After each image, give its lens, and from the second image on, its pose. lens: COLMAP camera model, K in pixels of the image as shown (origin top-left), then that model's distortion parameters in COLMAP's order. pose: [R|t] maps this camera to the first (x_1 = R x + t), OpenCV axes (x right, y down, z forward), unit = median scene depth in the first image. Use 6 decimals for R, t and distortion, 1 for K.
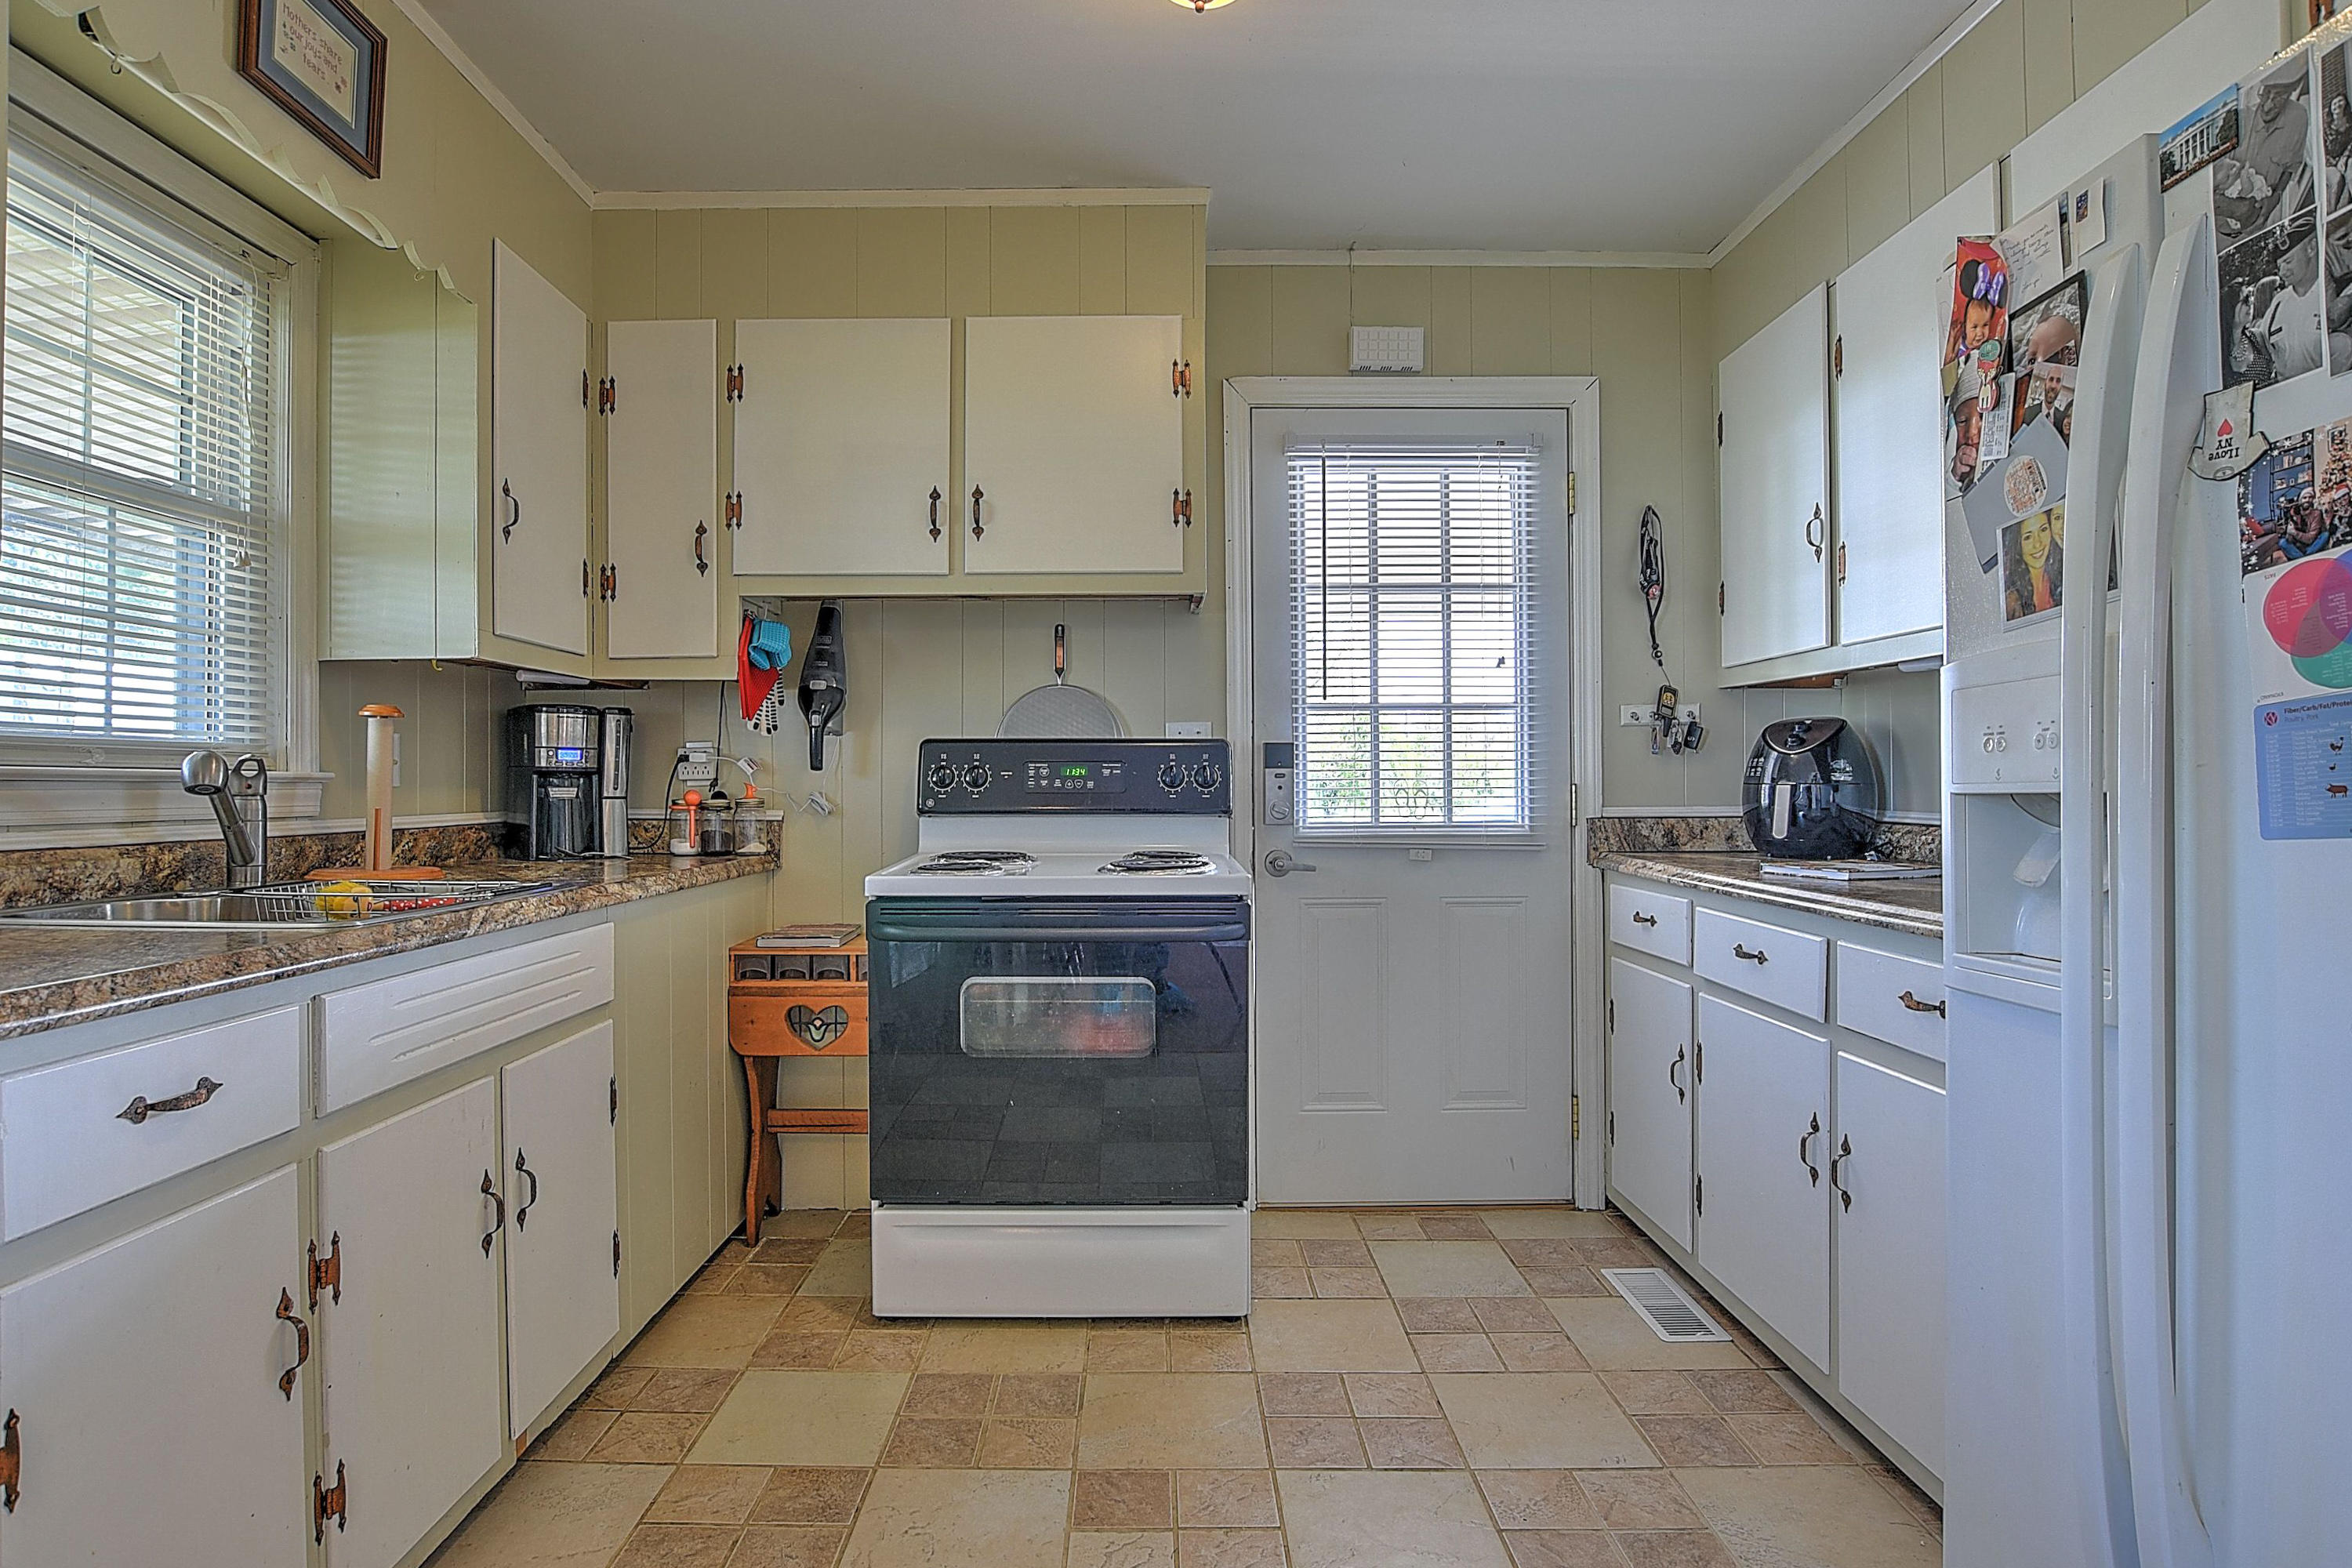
lens RADIAL K [[1222.5, 0, 1151.5], [0, 1222.5, 785.0], [0, 0, 1]] dist [-0.022680, 0.002367]
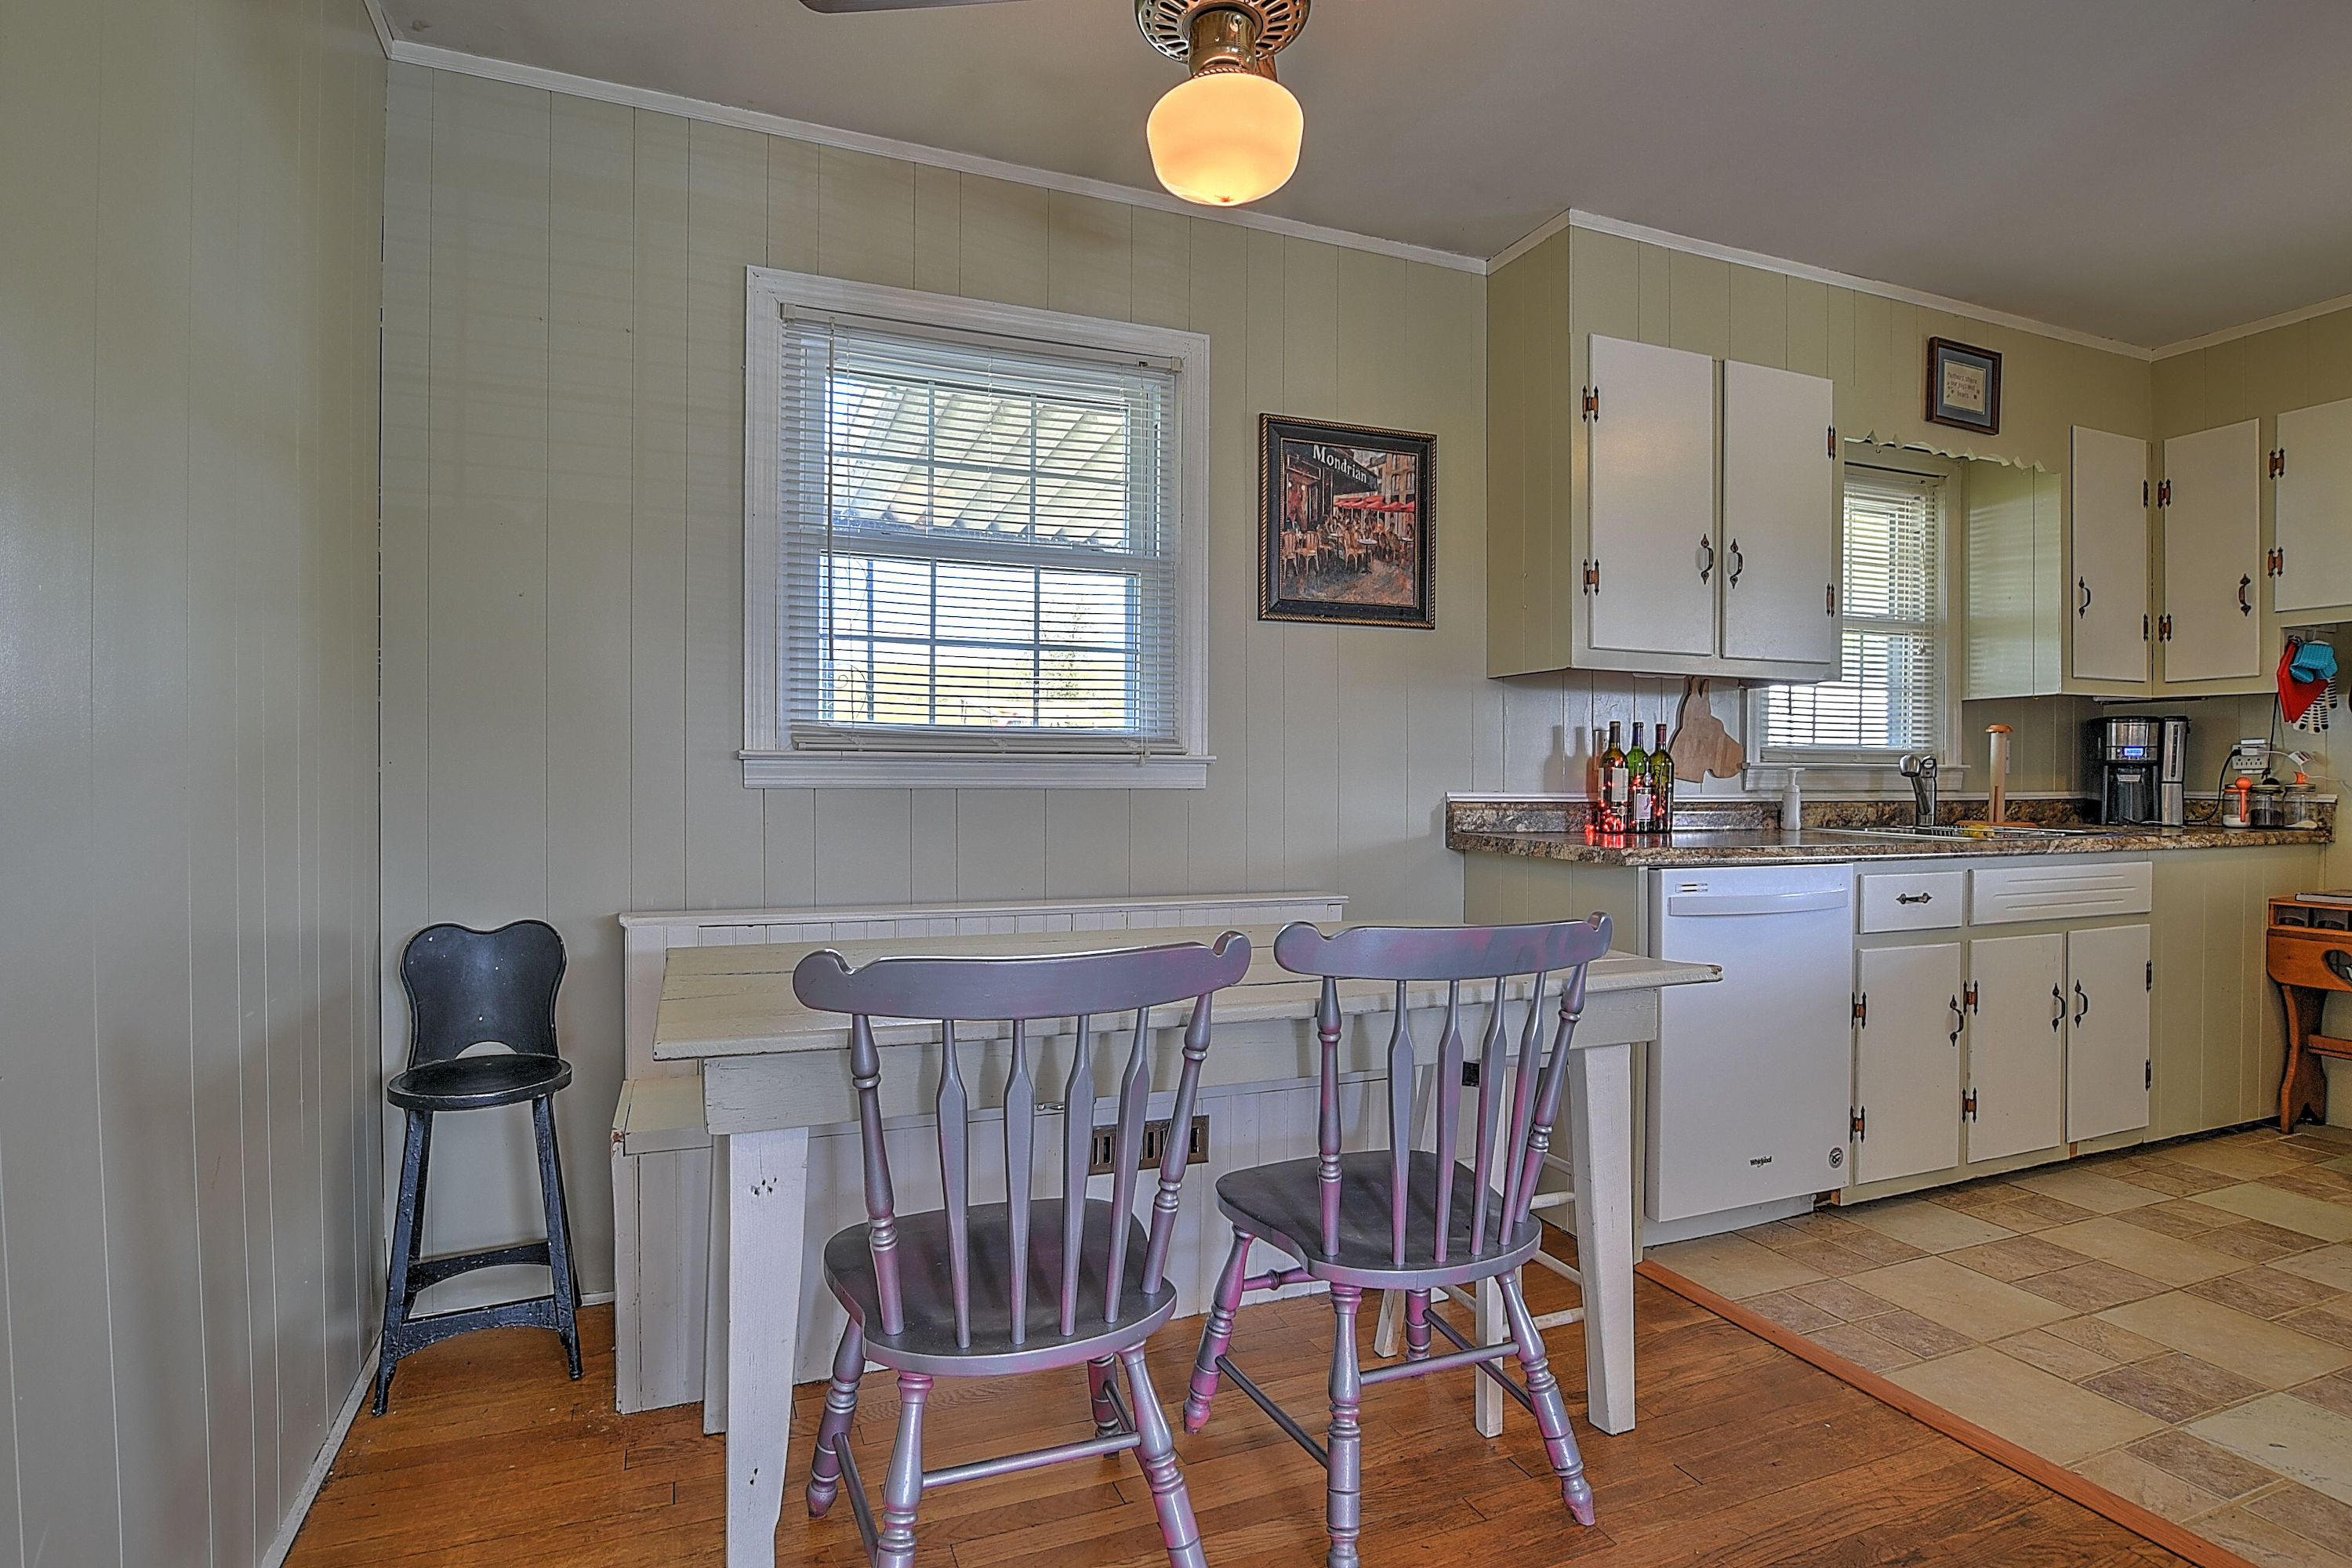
lens RADIAL K [[1172.9, 0, 1174.4], [0, 1172.9, 786.5], [0, 0, 1]] dist [-0.028533, 0.003082]
pose [[0.383475, 0.013708, -0.923449, 0.359438], [-0.003073, 0.999903, 0.013567, 0.001190], [0.923546, -0.002364, 0.383480, -0.591426]]
